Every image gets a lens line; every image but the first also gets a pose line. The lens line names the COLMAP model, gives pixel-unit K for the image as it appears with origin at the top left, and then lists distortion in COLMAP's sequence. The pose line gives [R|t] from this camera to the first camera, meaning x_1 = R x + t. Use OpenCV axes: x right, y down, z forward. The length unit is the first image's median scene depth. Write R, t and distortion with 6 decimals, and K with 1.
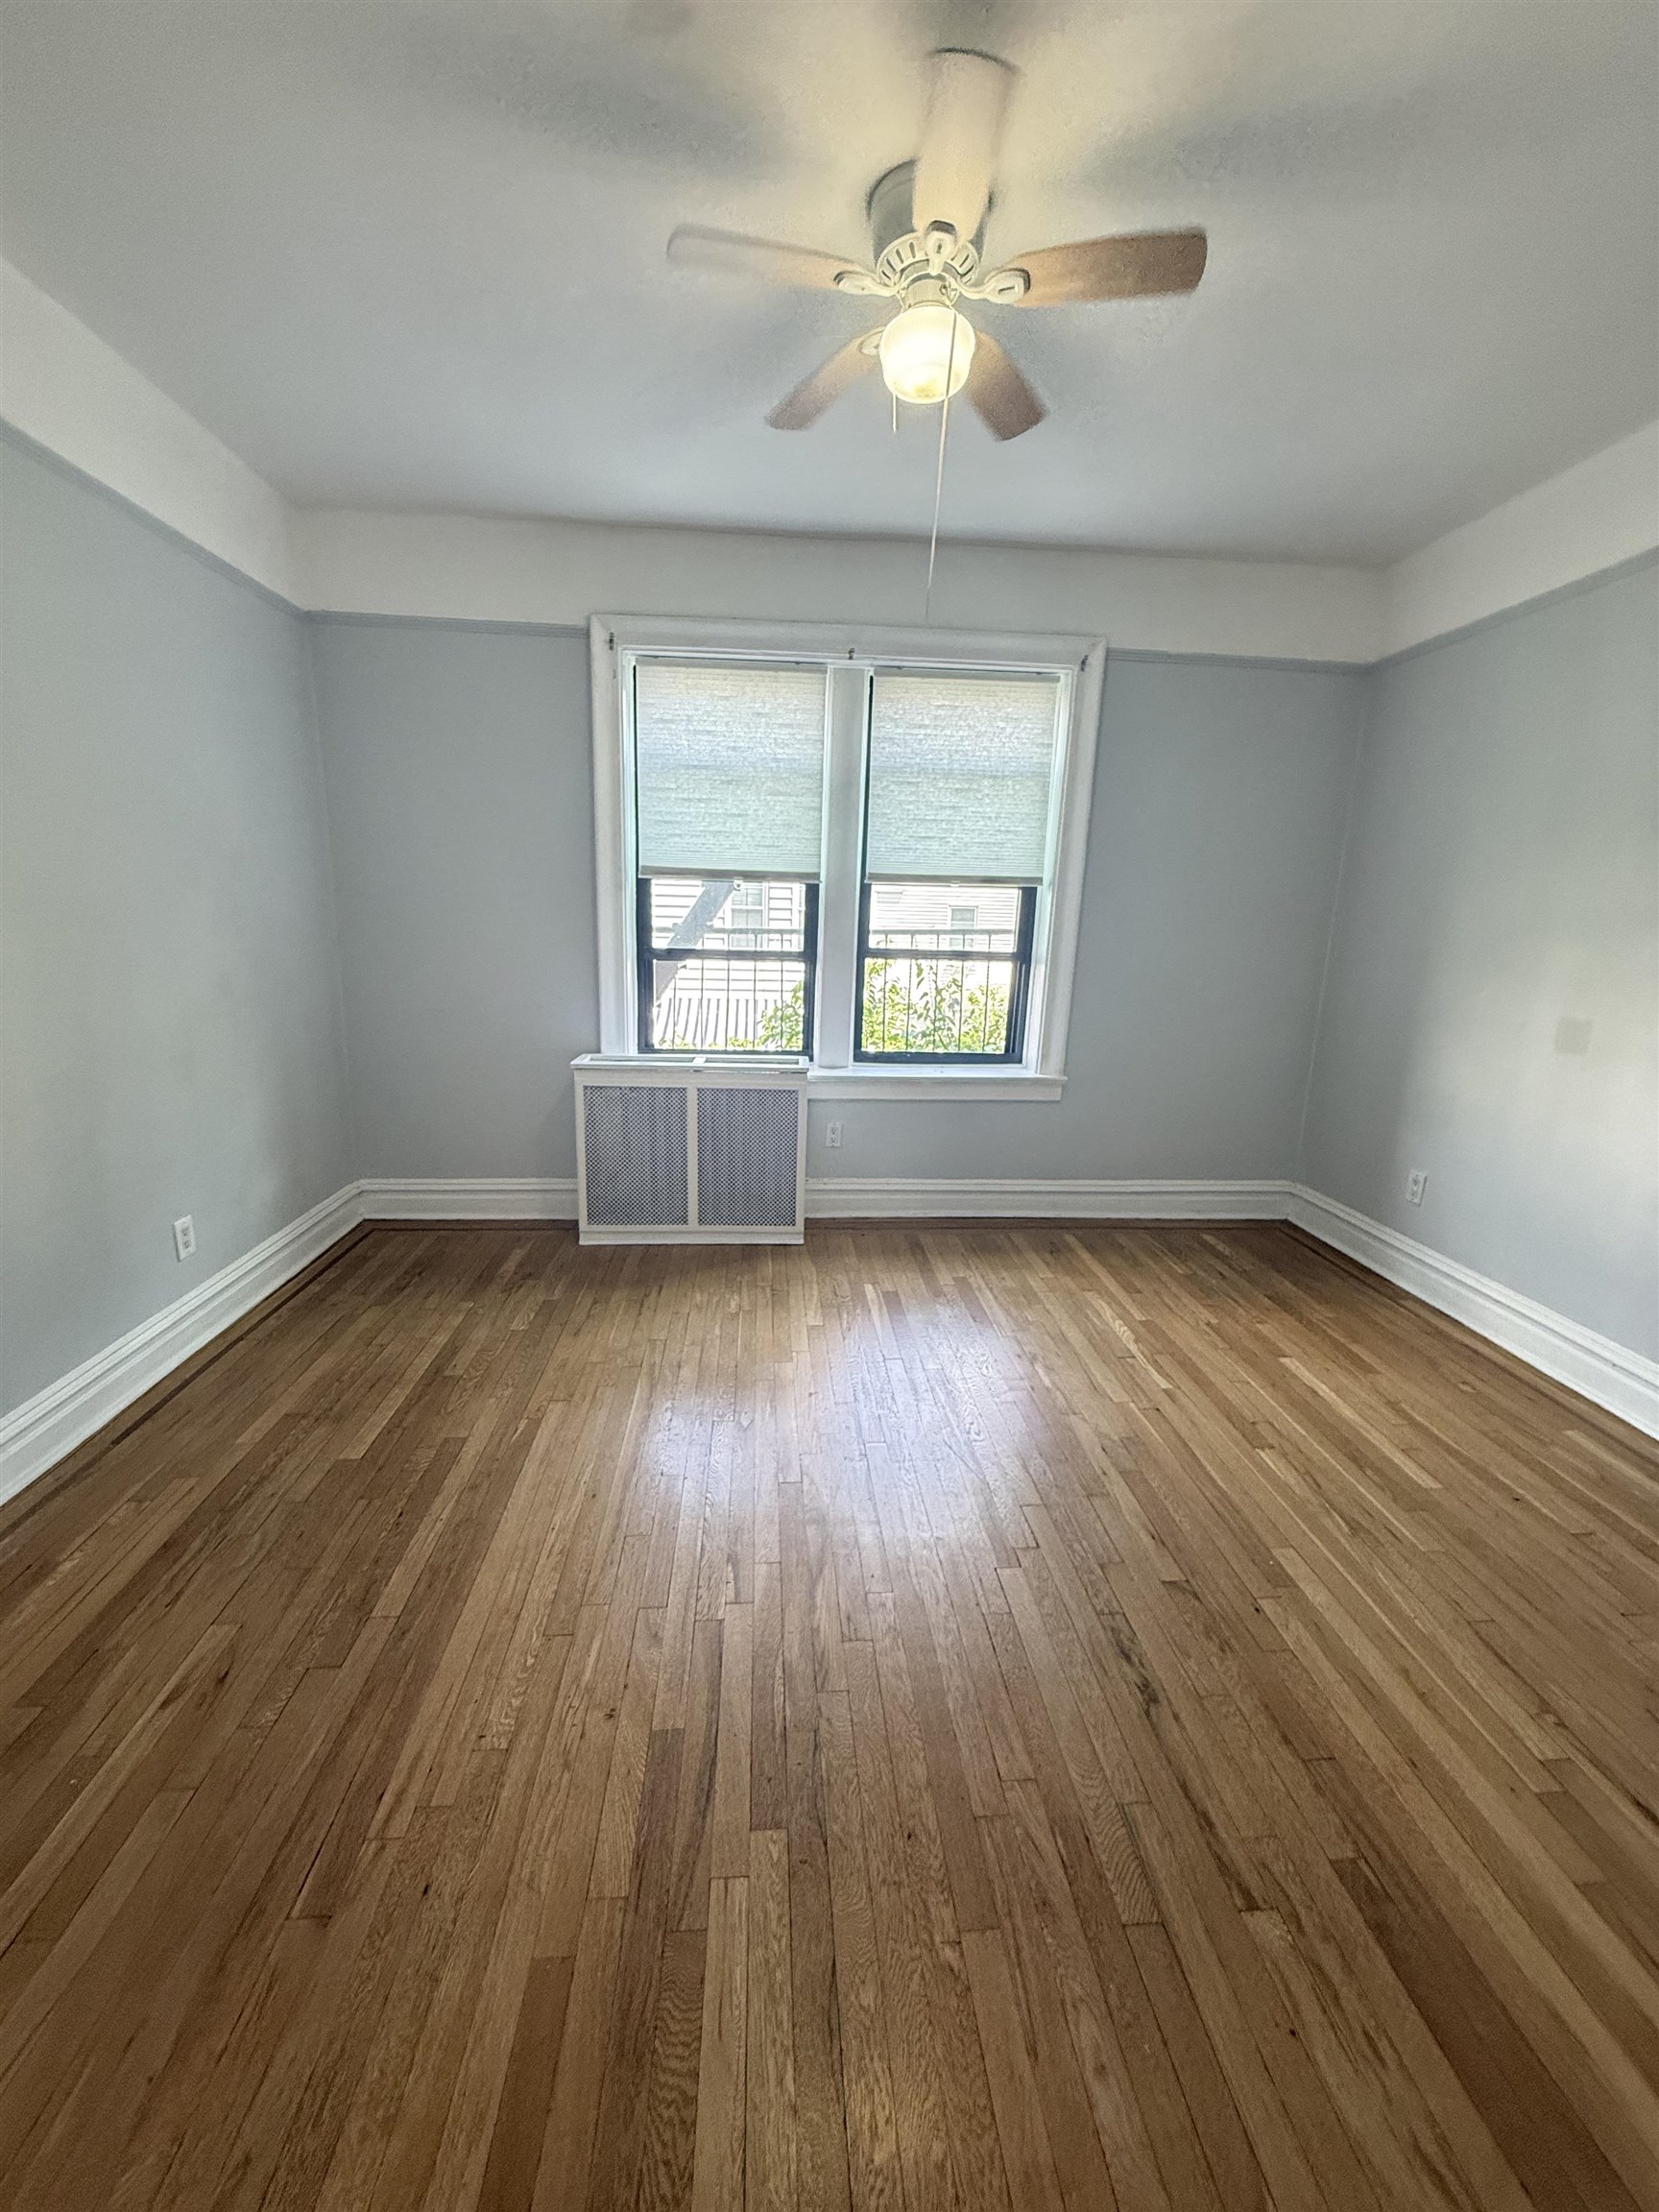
lens RADIAL K [[882.5, 0, 827.3], [0, 882.5, 1101.3], [0, 0, 1]] dist [0.000143, 0.000077]
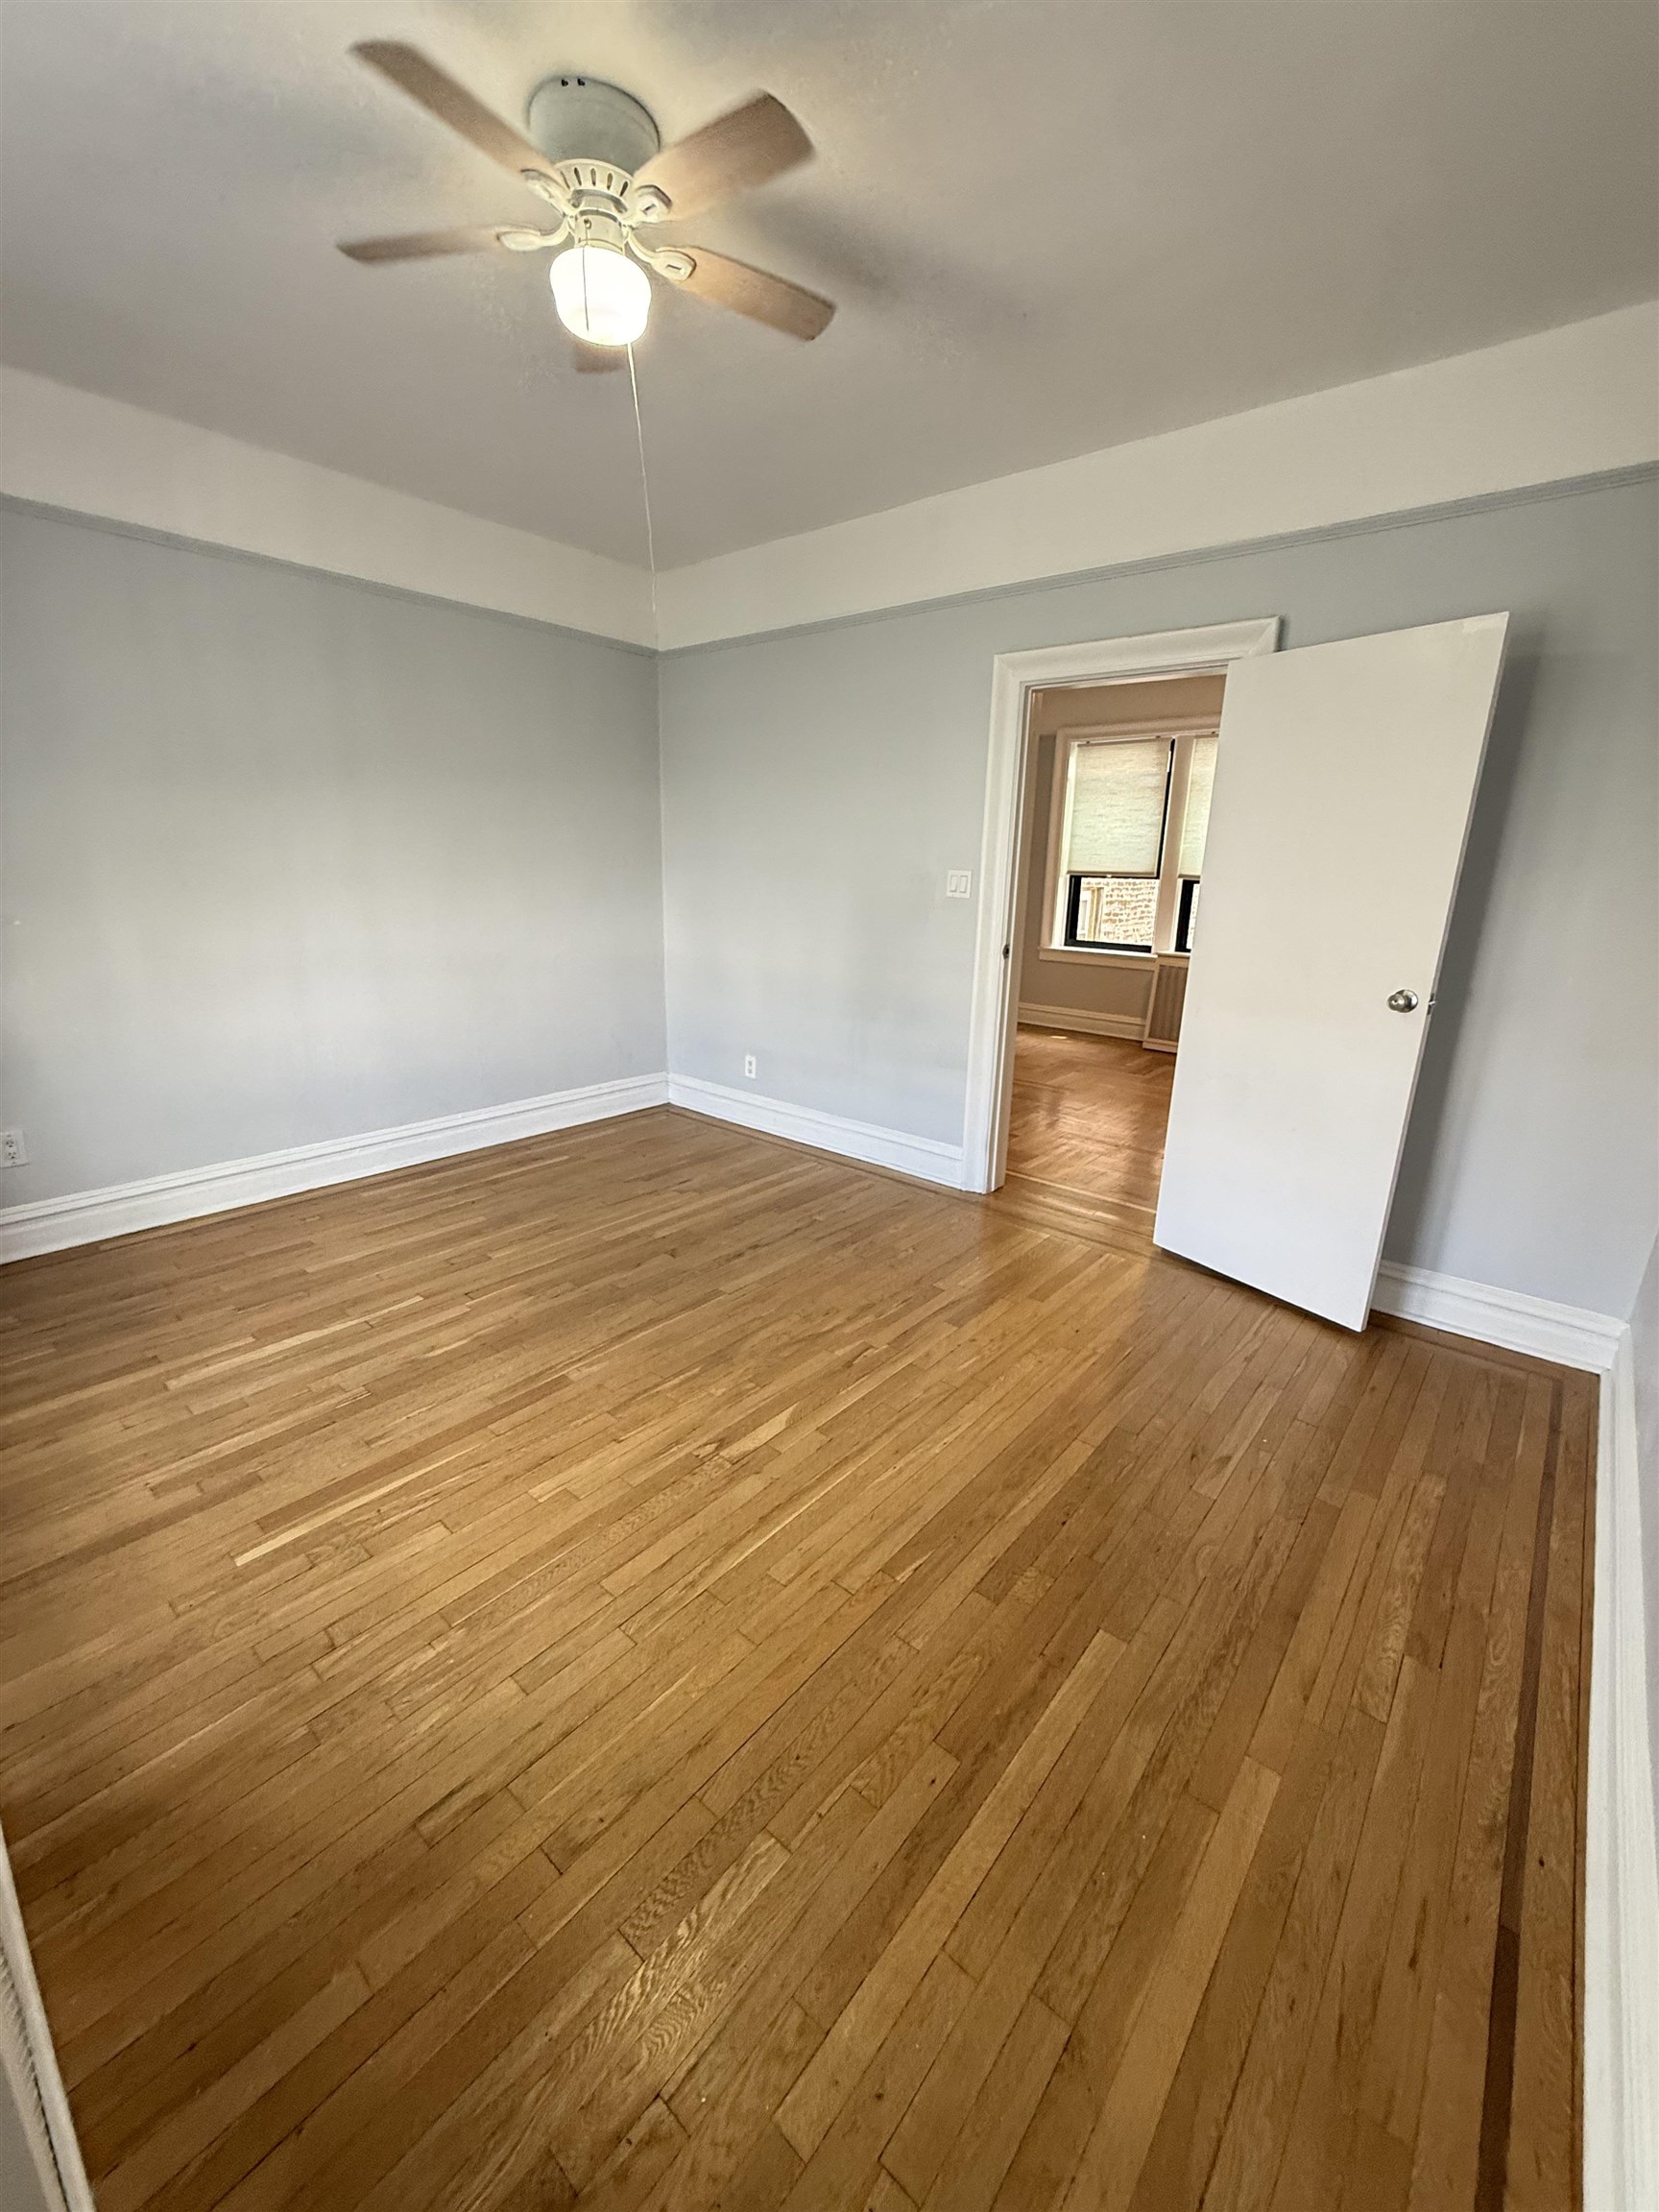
lens RADIAL K [[882.5, 0, 827.3], [0, 882.5, 1101.3], [0, 0, 1]] dist [0.000143, 0.000077]
pose [[-0.710931, -0.229815, 0.664652, -0.628488], [0.105876, 0.899351, 0.424214, -0.296970], [-0.695246, 0.371958, -0.615045, 1.204397]]
